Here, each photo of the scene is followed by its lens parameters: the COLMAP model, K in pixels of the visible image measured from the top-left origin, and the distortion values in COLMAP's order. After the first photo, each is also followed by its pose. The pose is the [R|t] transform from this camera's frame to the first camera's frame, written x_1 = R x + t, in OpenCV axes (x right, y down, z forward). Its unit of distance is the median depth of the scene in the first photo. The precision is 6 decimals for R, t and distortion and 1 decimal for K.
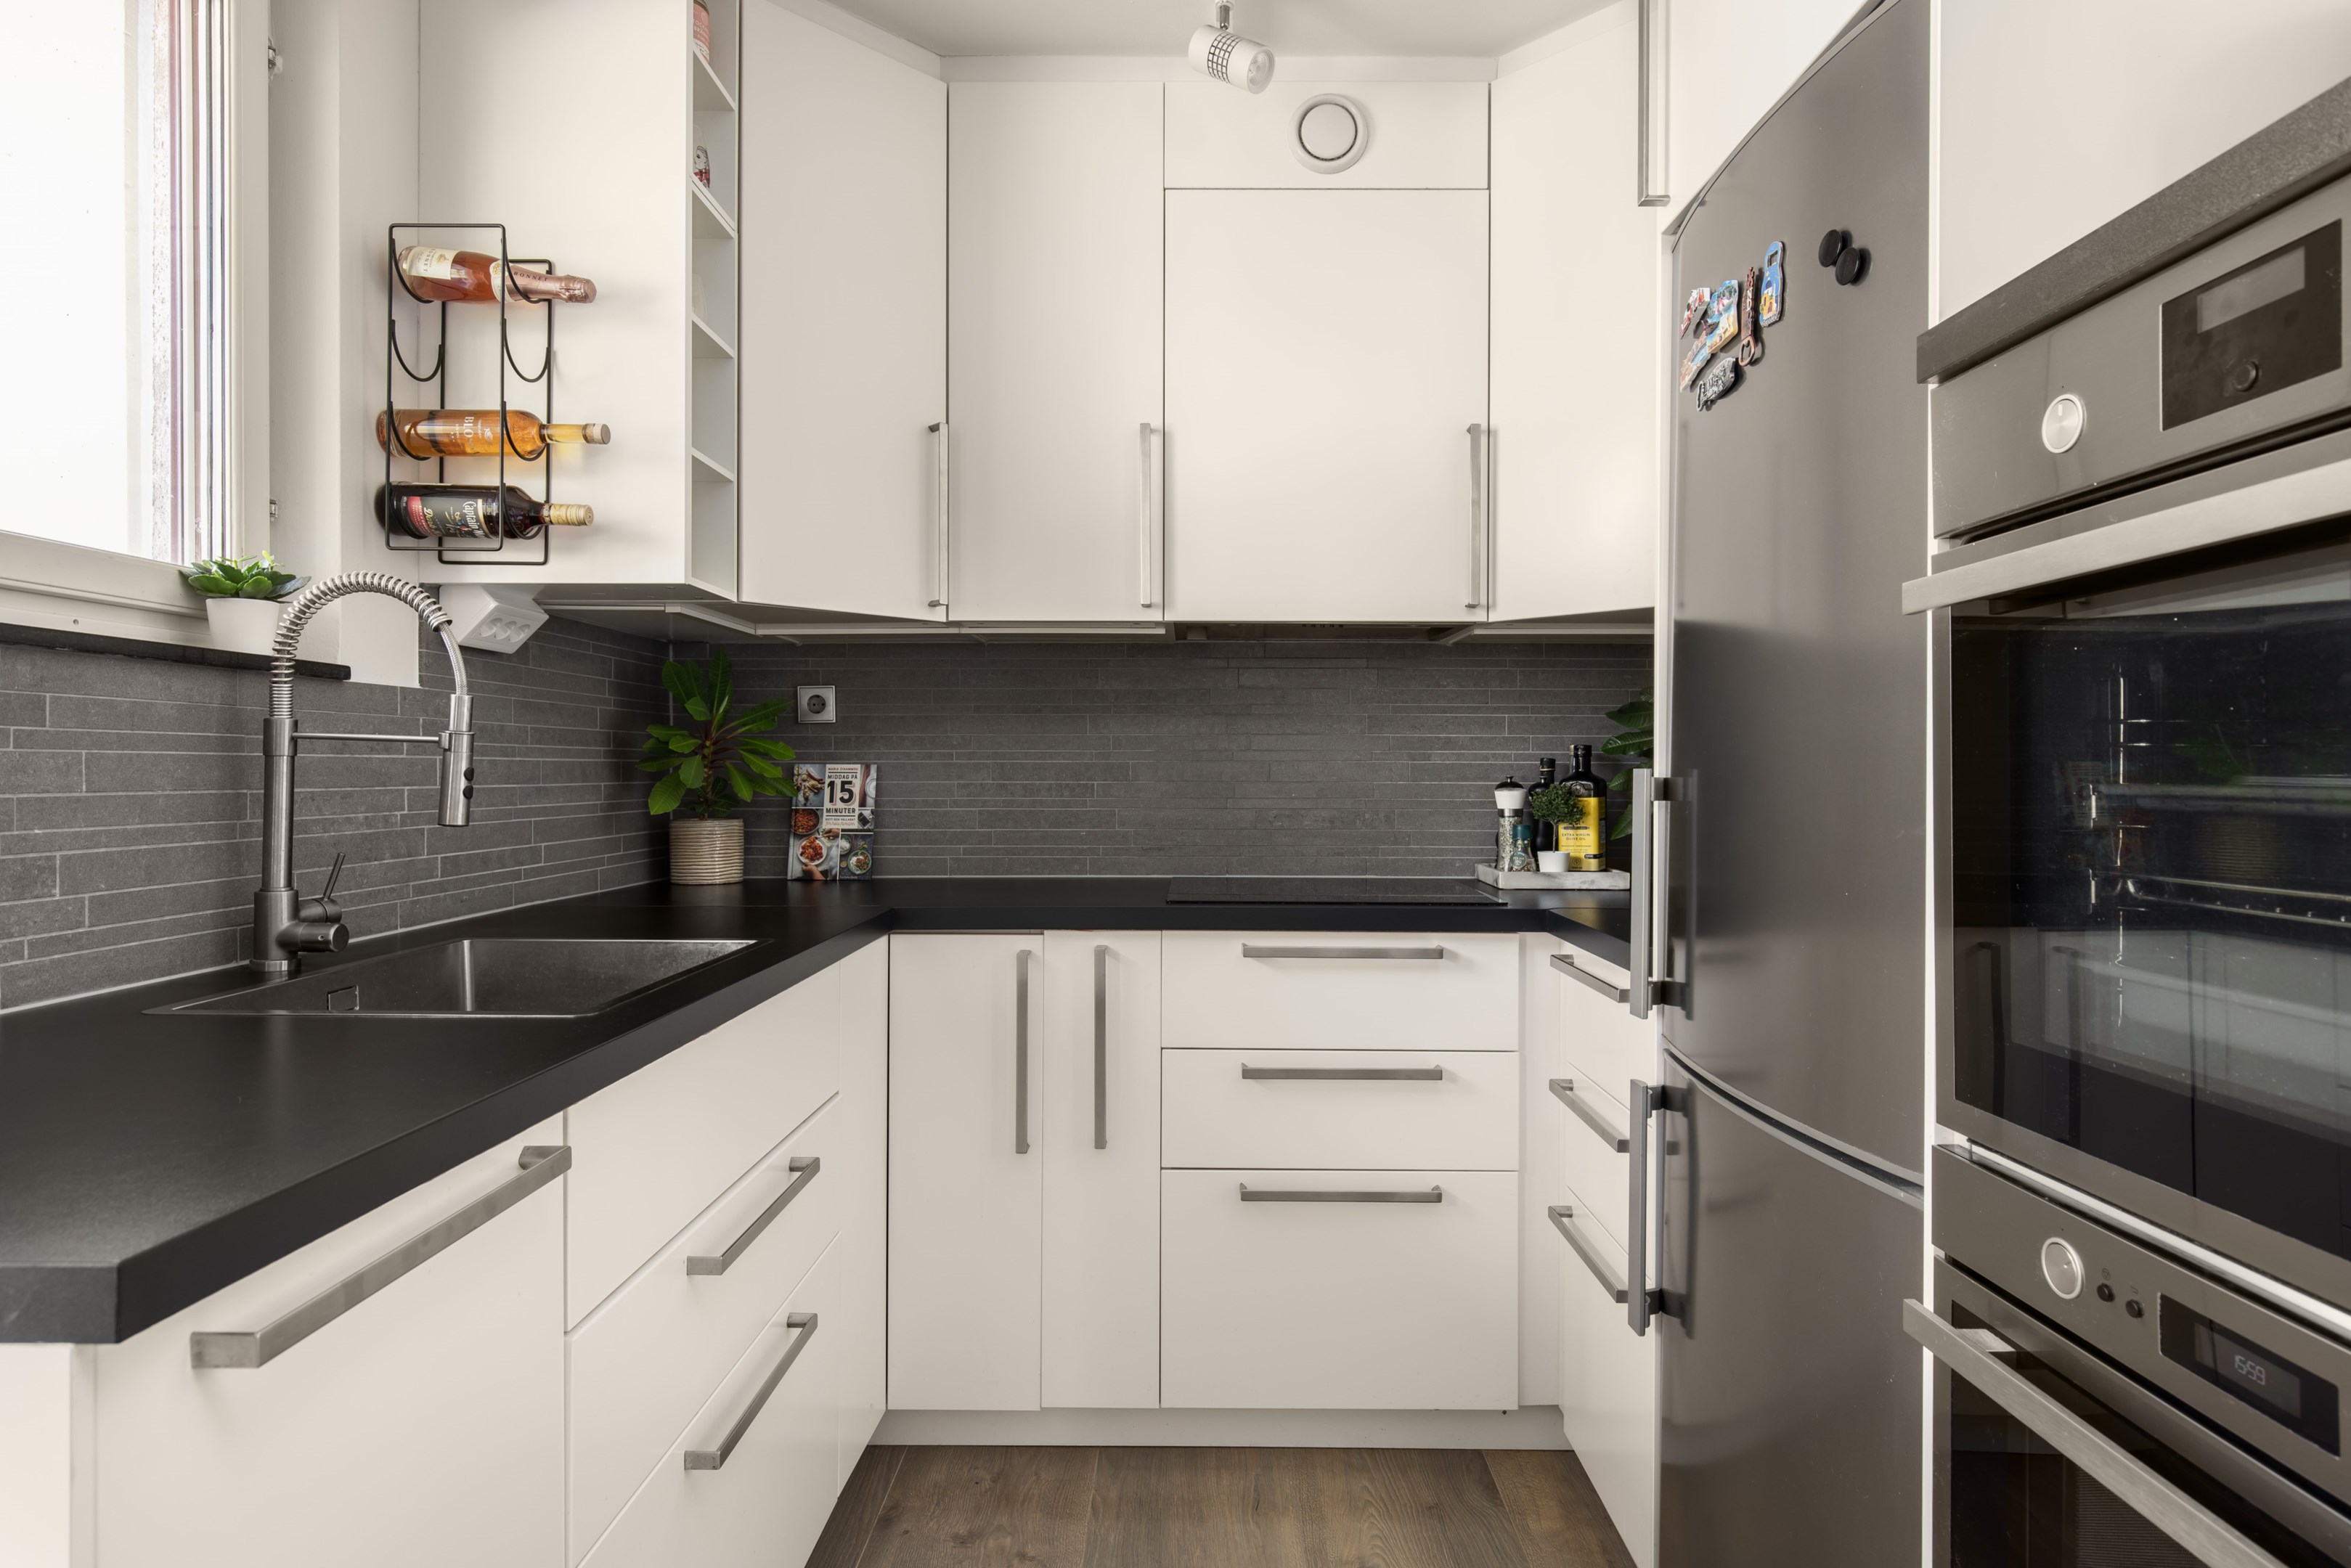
lens RADIAL K [[1267.9, 0, 1187.2], [0, 1267.9, 772.5], [0, 0, 1]] dist [0.000209, -0.000356]
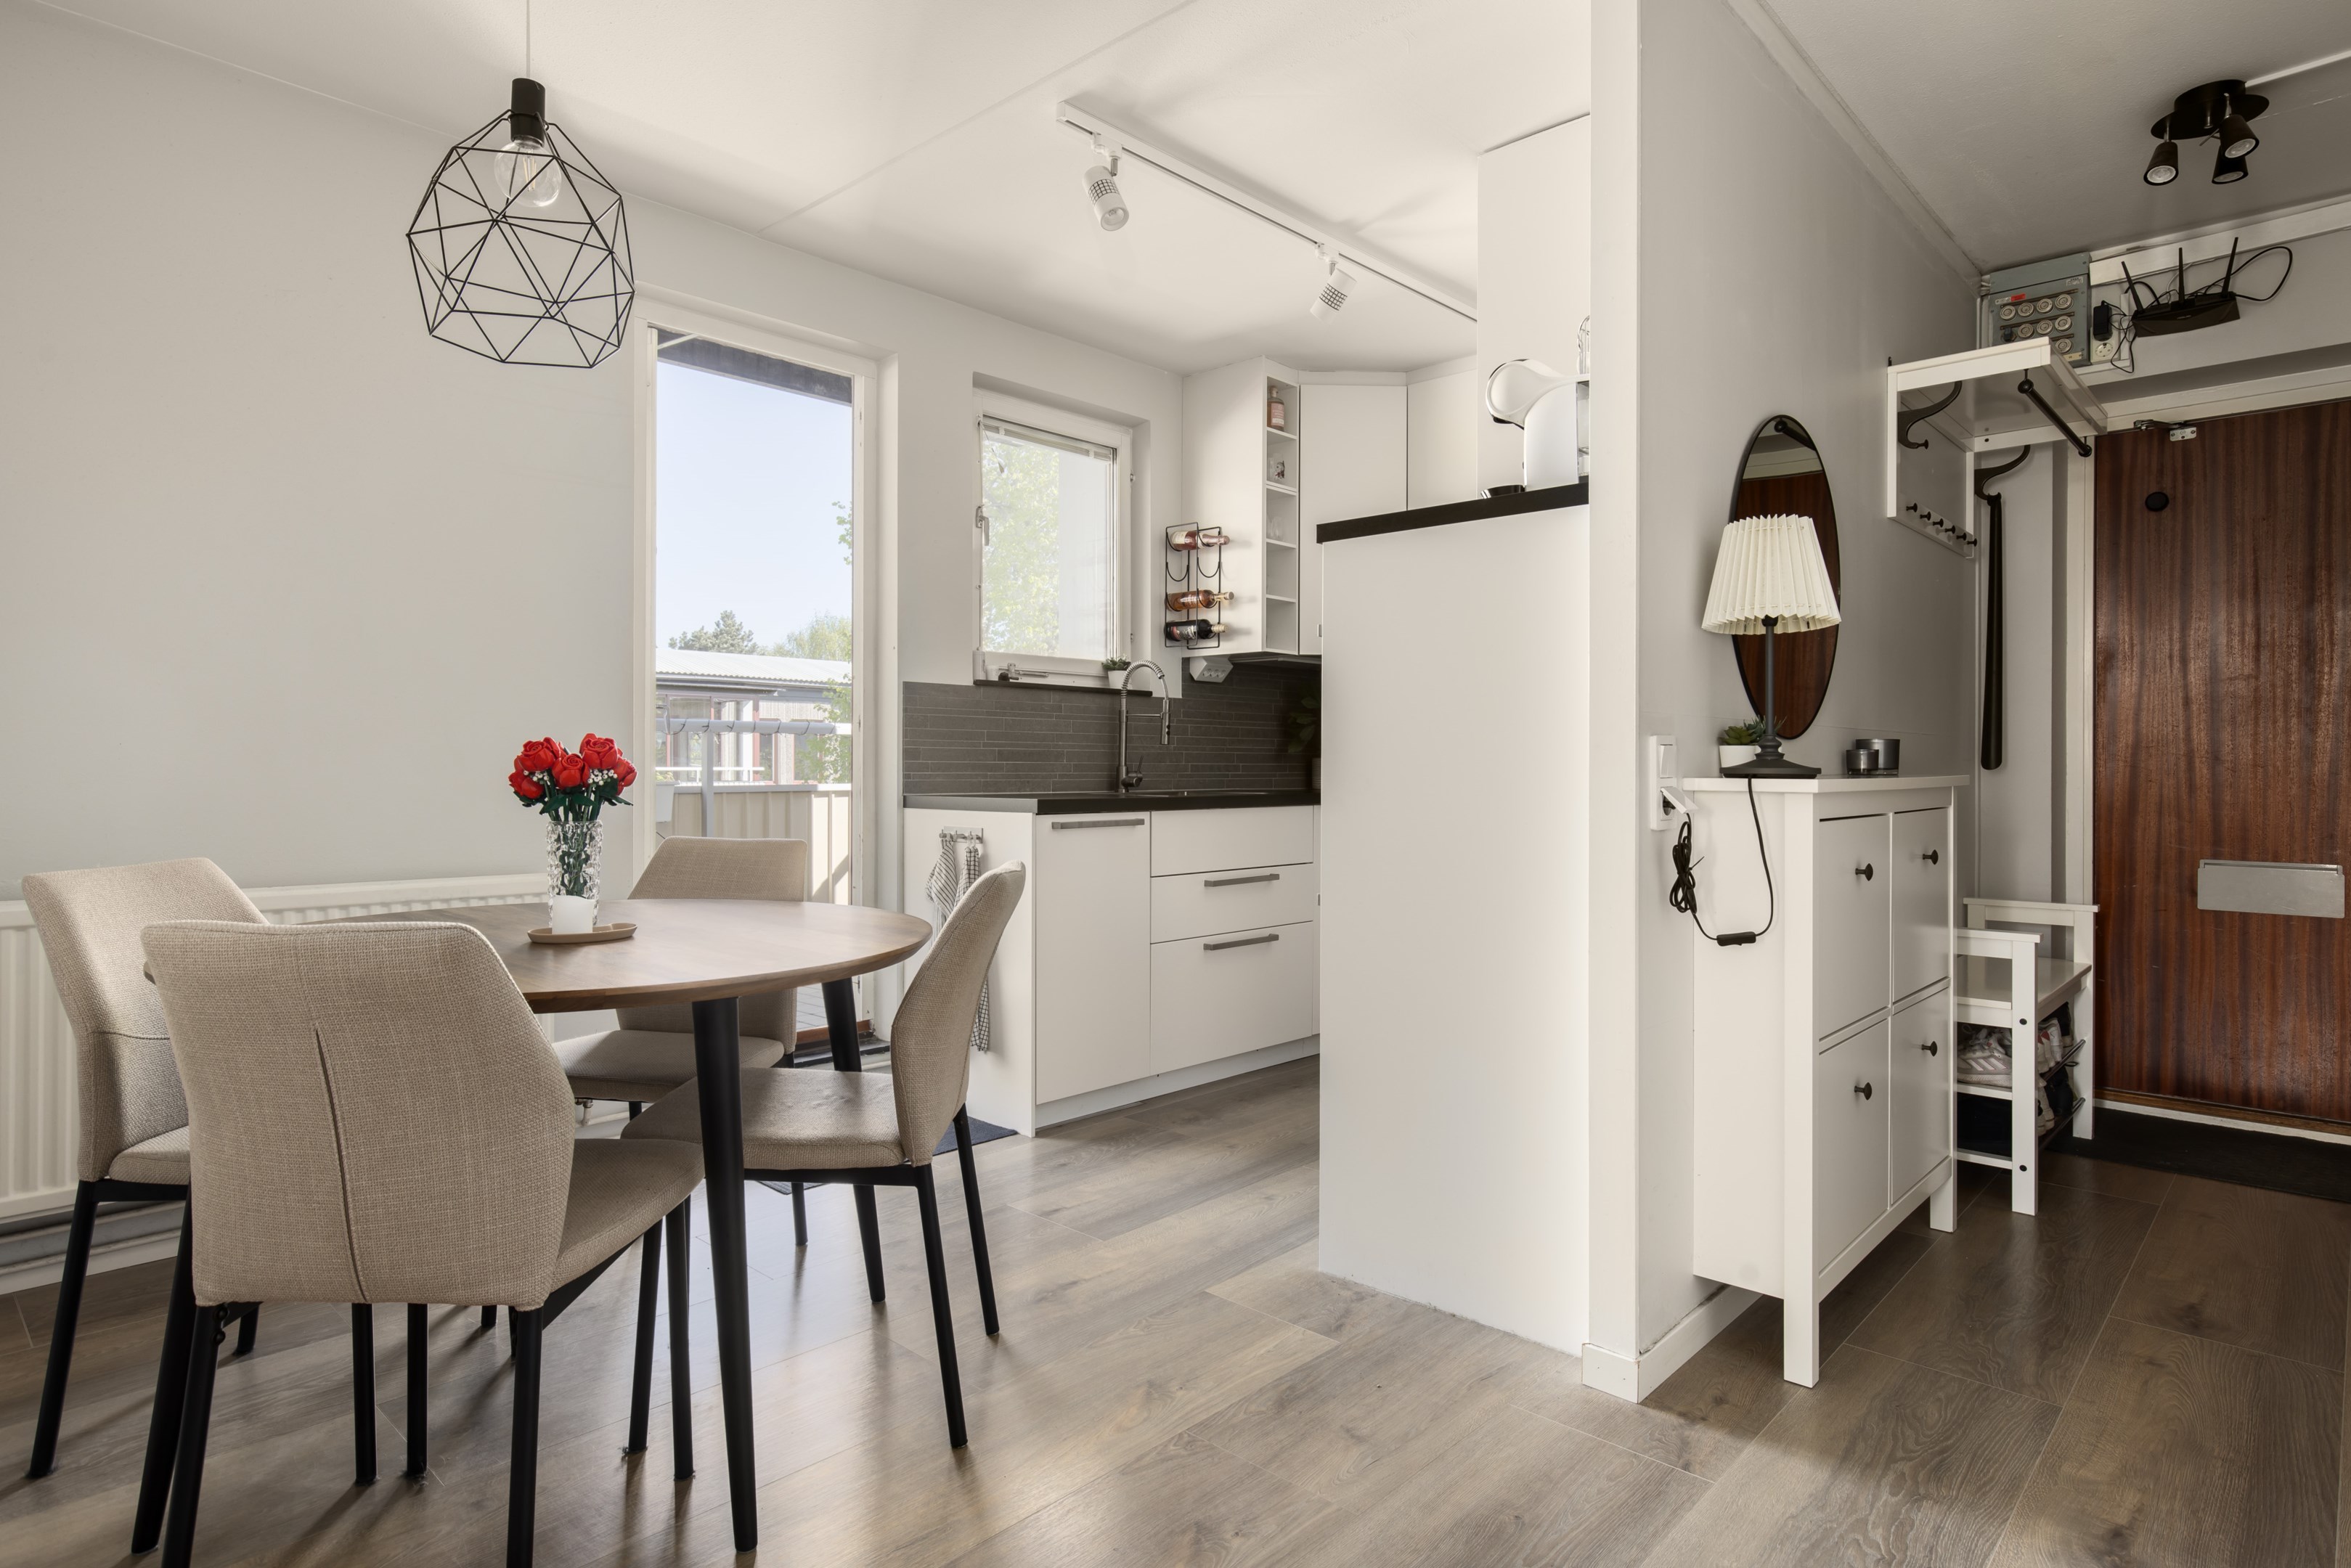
lens RADIAL K [[1267.9, 0, 1187.2], [0, 1267.9, 772.5], [0, 0, 1]] dist [0.000209, -0.000356]
pose [[0.741032, 0.003881, -0.671459, 1.161654], [-0.002743, 0.999992, 0.002752, 0.079586], [0.671464, -0.000197, 0.741037, -0.927055]]
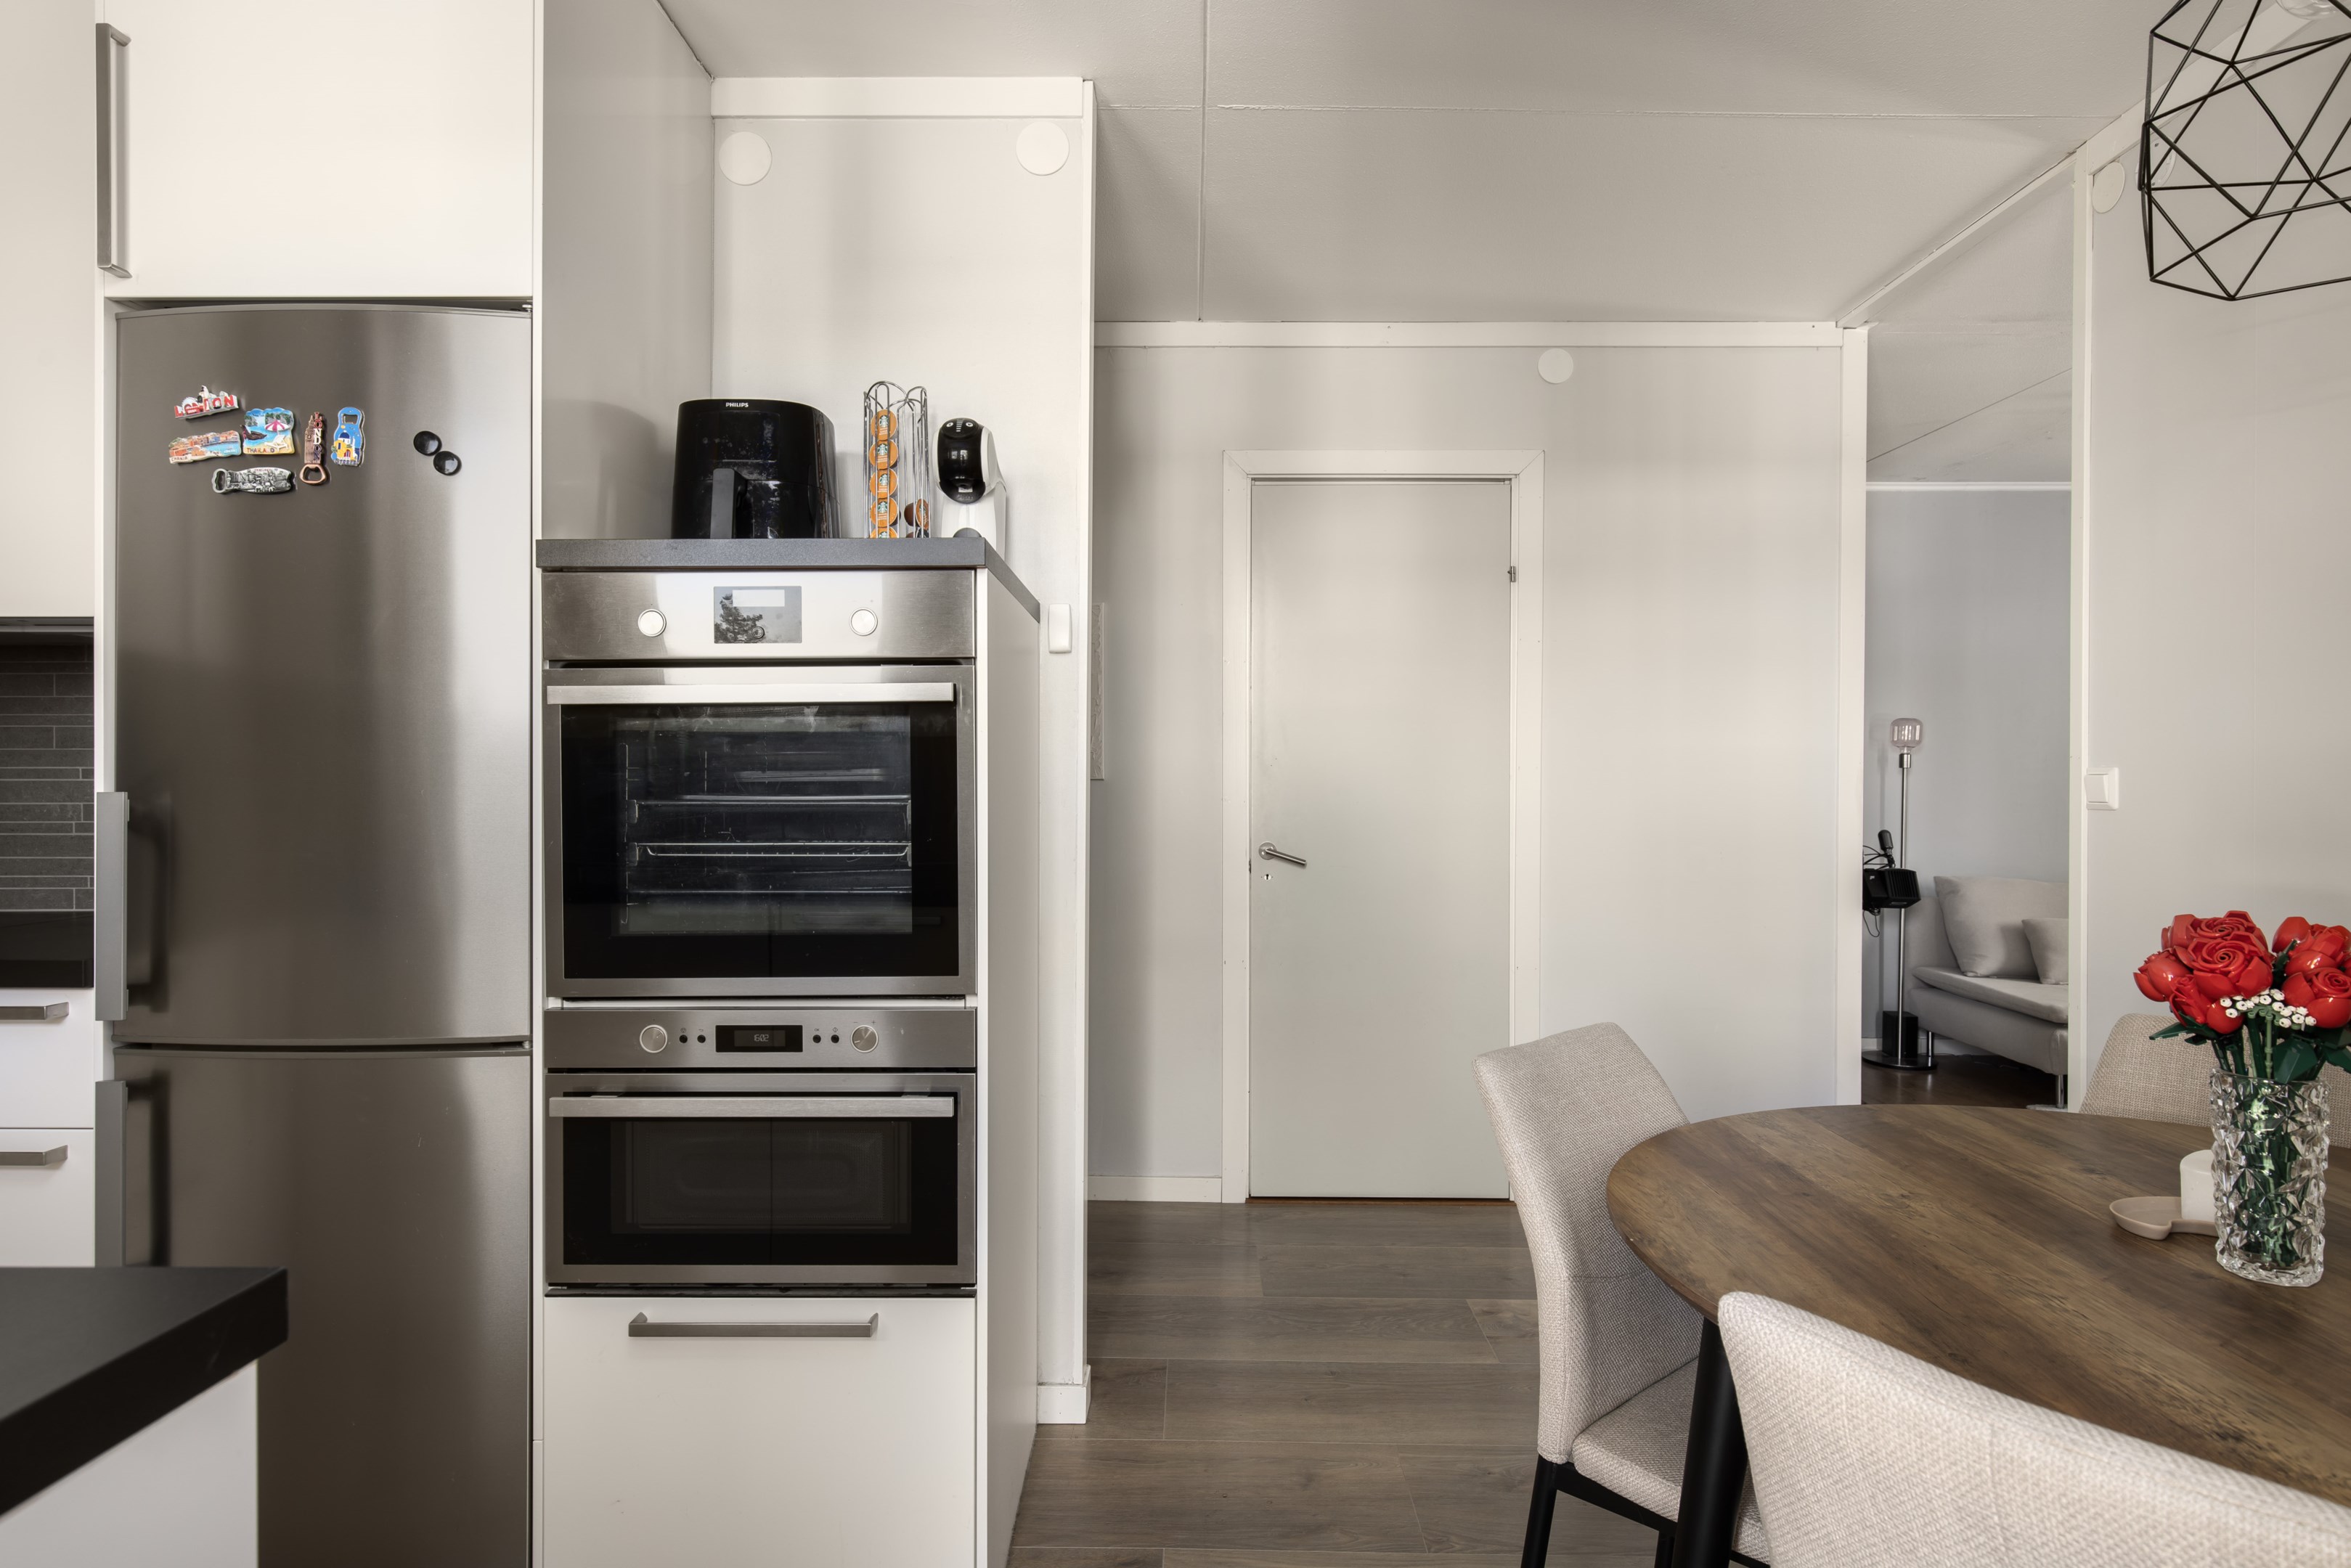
lens RADIAL K [[1290.9, 0, 1178.2], [0, 1290.9, 782.8], [0, 0, 1]] dist [0.005030, -0.001407]
pose [[0.001947, 0.001226, 0.999997, -0.644881], [-0.002380, 0.999996, -0.001221, -0.009013], [-0.999995, -0.002377, 0.001950, 0.072288]]
